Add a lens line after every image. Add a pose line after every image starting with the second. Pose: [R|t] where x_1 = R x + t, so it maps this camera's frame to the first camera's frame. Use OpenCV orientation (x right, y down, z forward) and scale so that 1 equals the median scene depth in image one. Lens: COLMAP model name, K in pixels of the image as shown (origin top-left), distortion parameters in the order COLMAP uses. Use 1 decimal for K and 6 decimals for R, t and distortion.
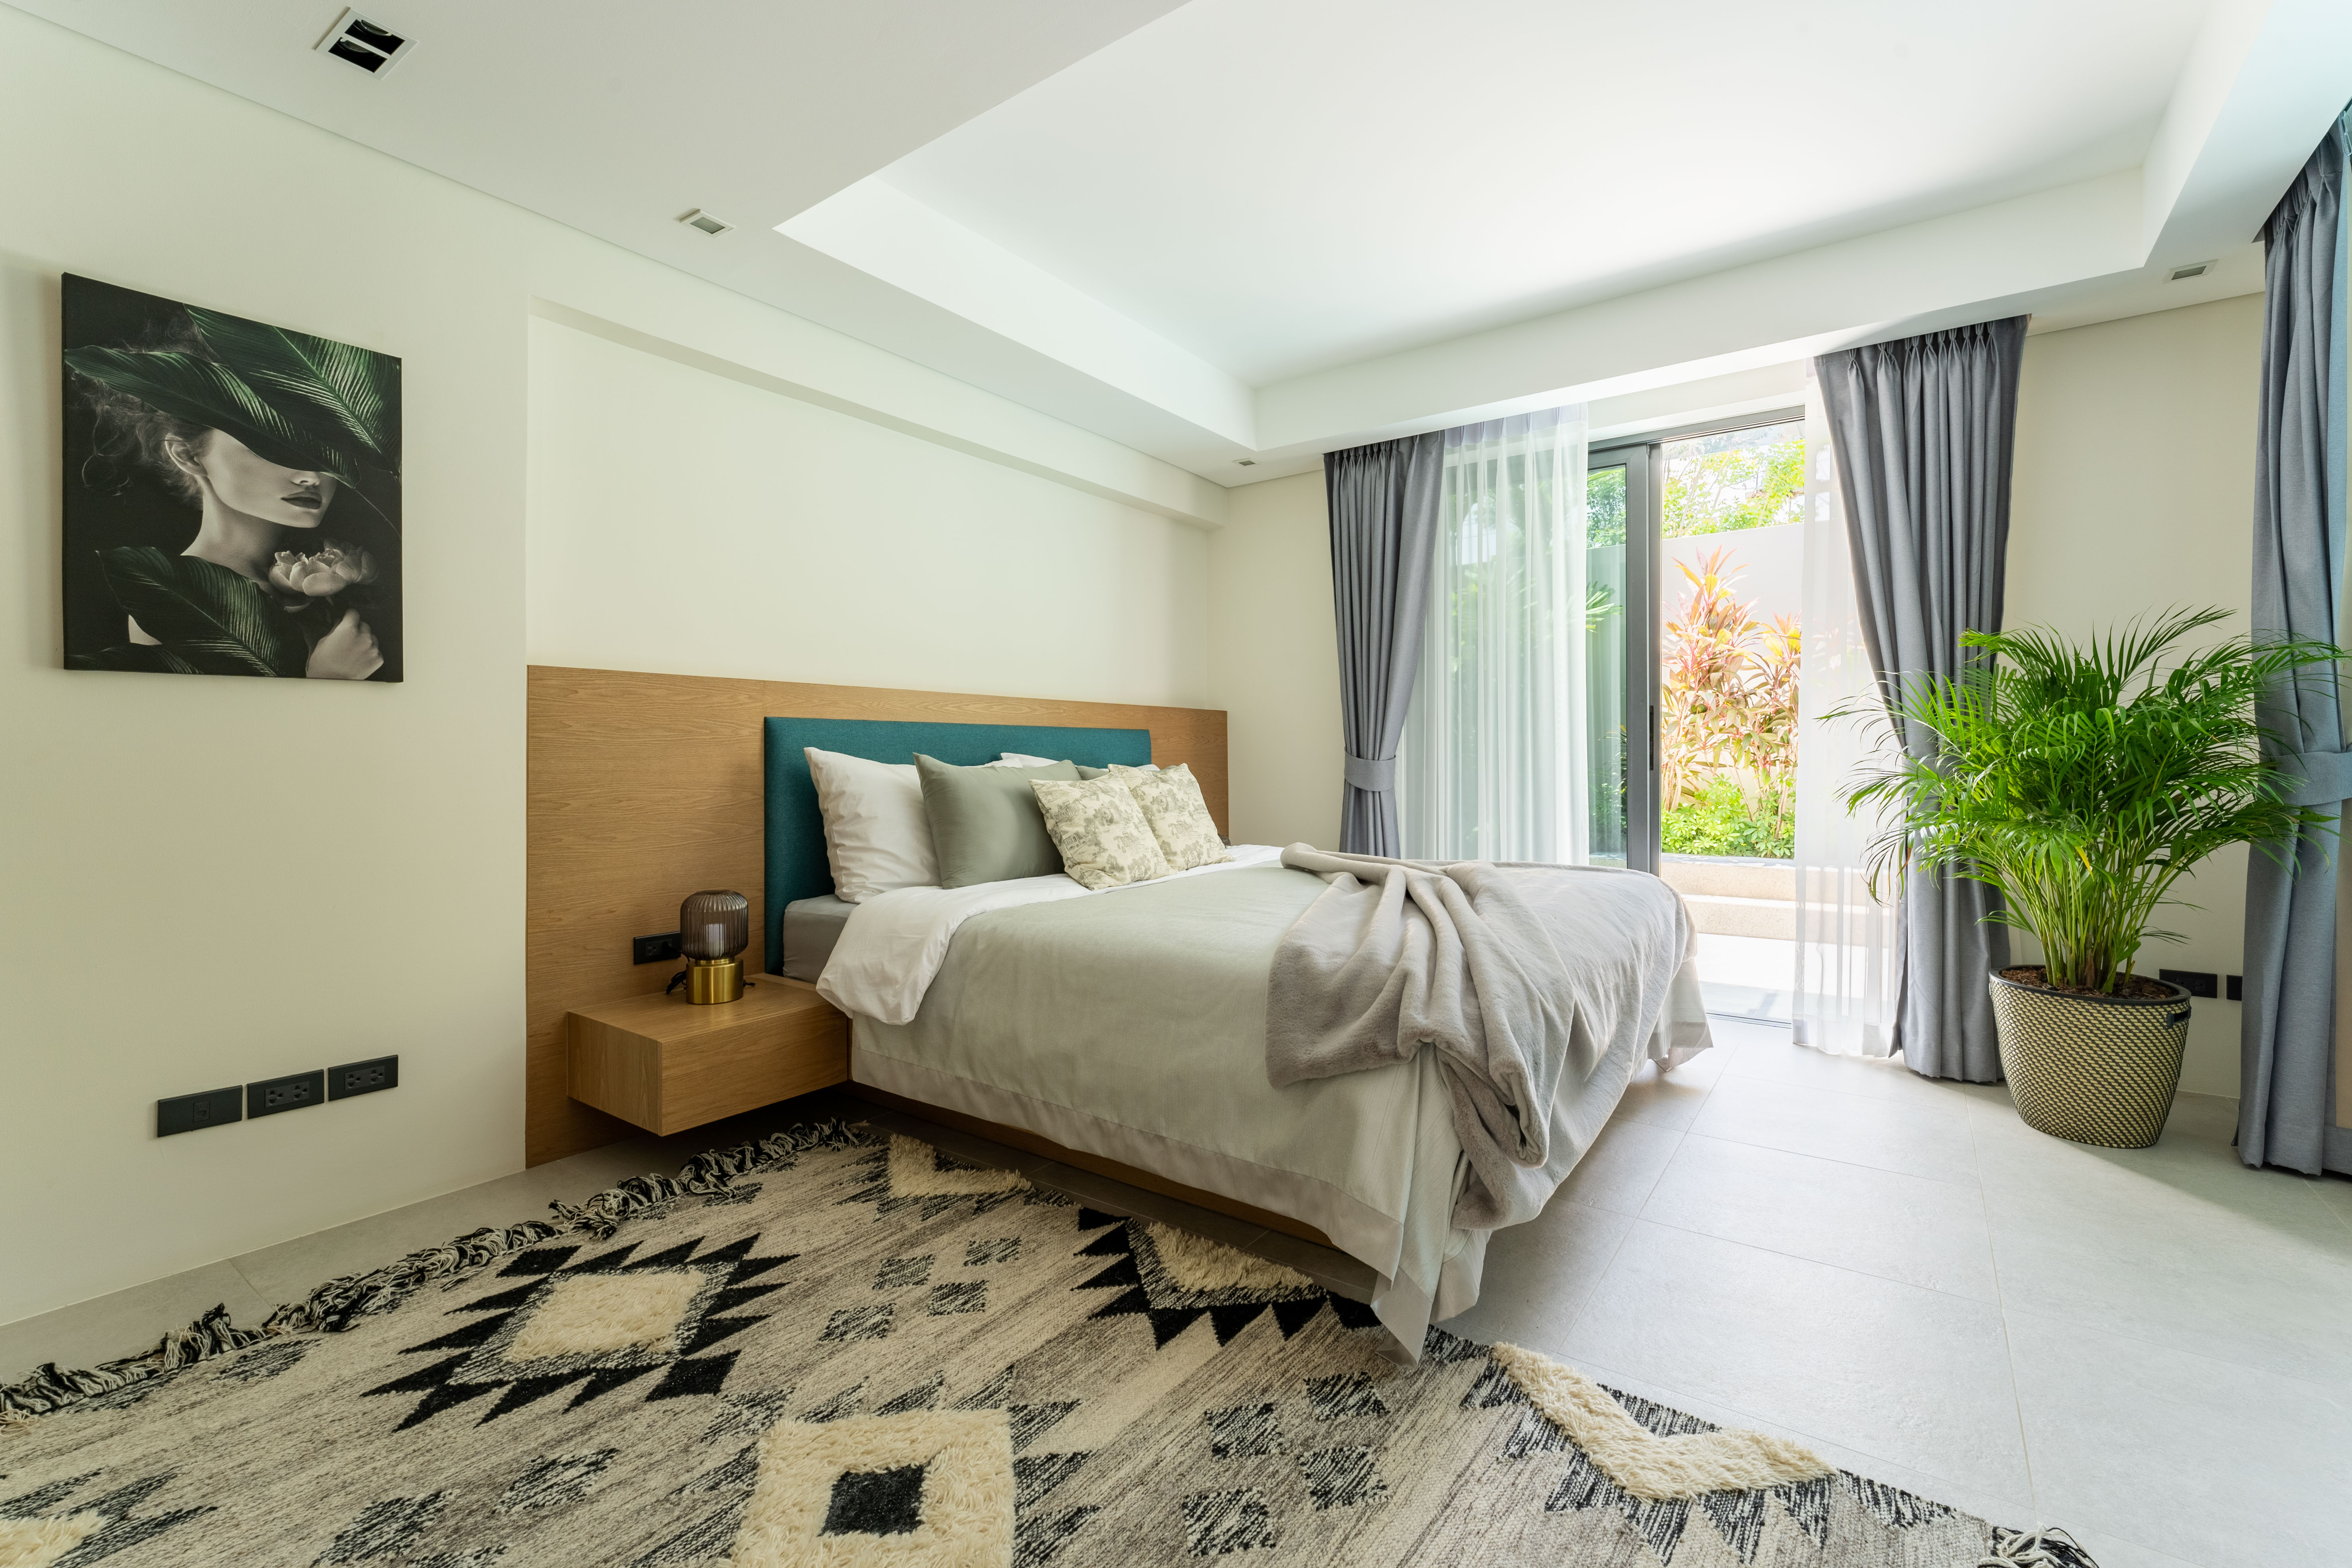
lens RADIAL K [[1022.1, 0, 1179.3], [0, 1022.1, 767.3], [0, 0, 1]] dist [-0.005075, -0.000684]
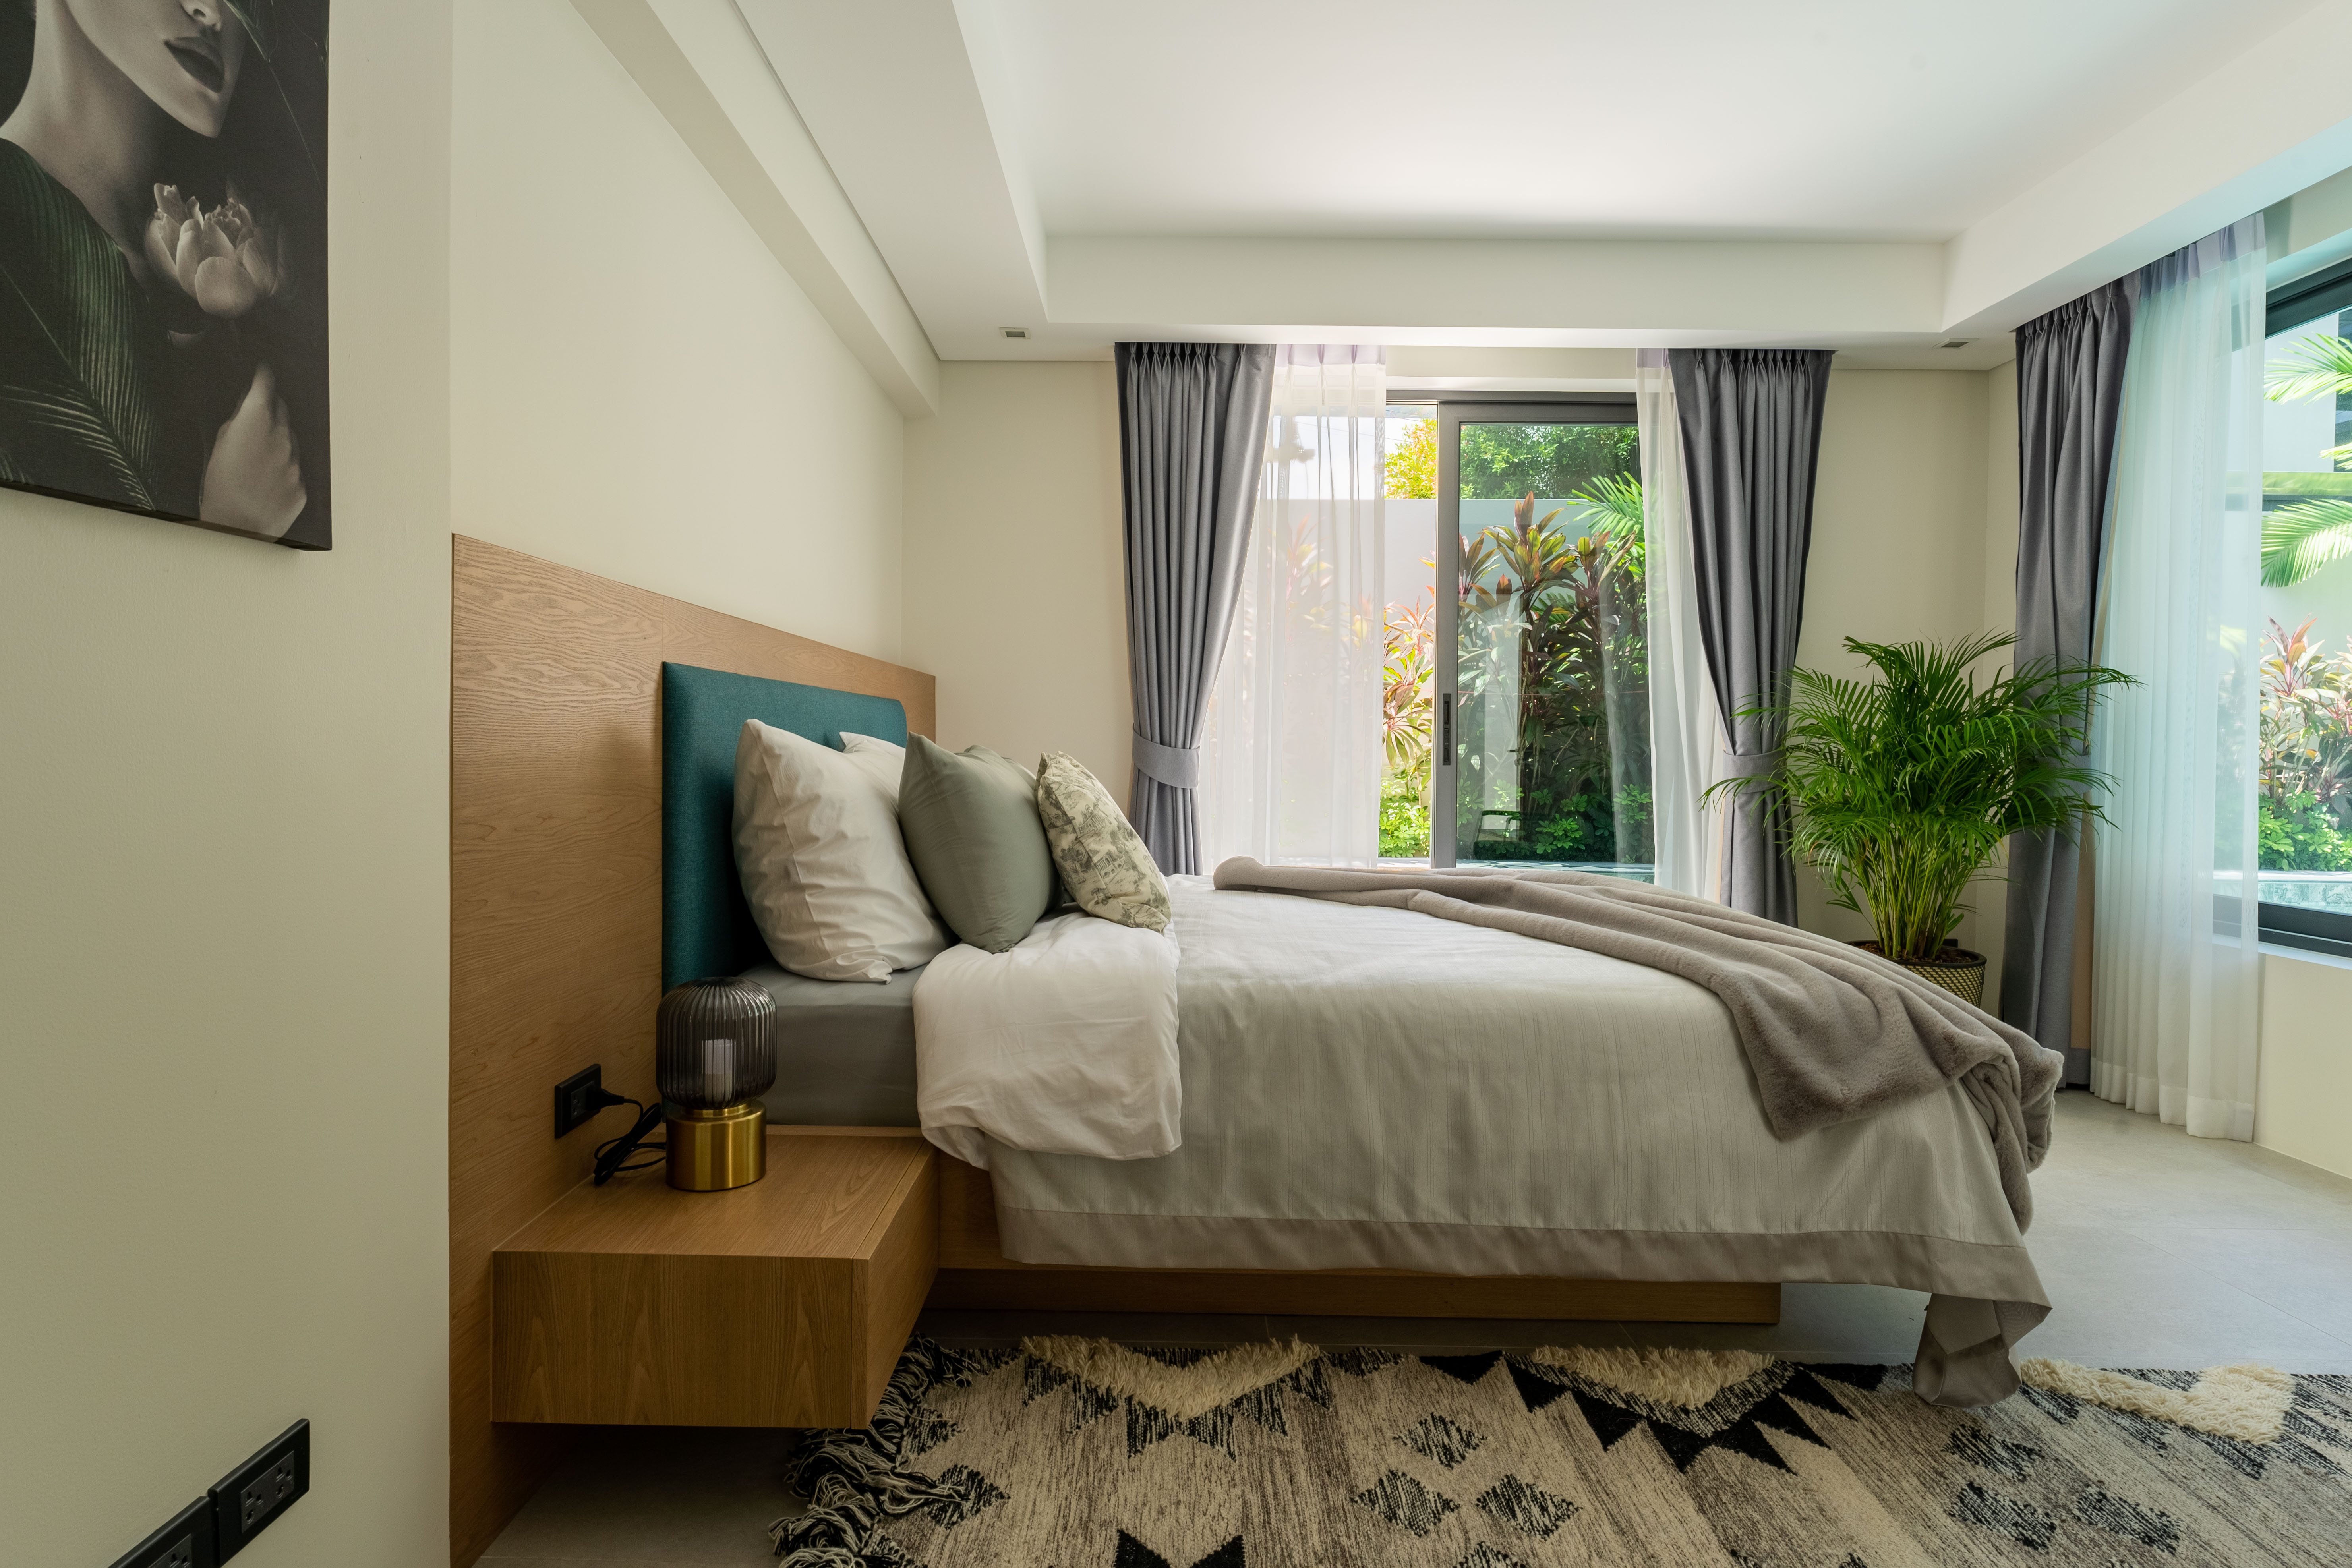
lens RADIAL K [[1323.9, 0, 1174.5], [0, 1323.9, 793.7], [0, 0, 1]] dist [0.001187, -0.001932]
pose [[0.811073, -0.008122, 0.584888, -0.792112], [-0.009931, 0.999568, 0.027652, -0.000910], [-0.584861, -0.028236, 0.810642, 0.338062]]
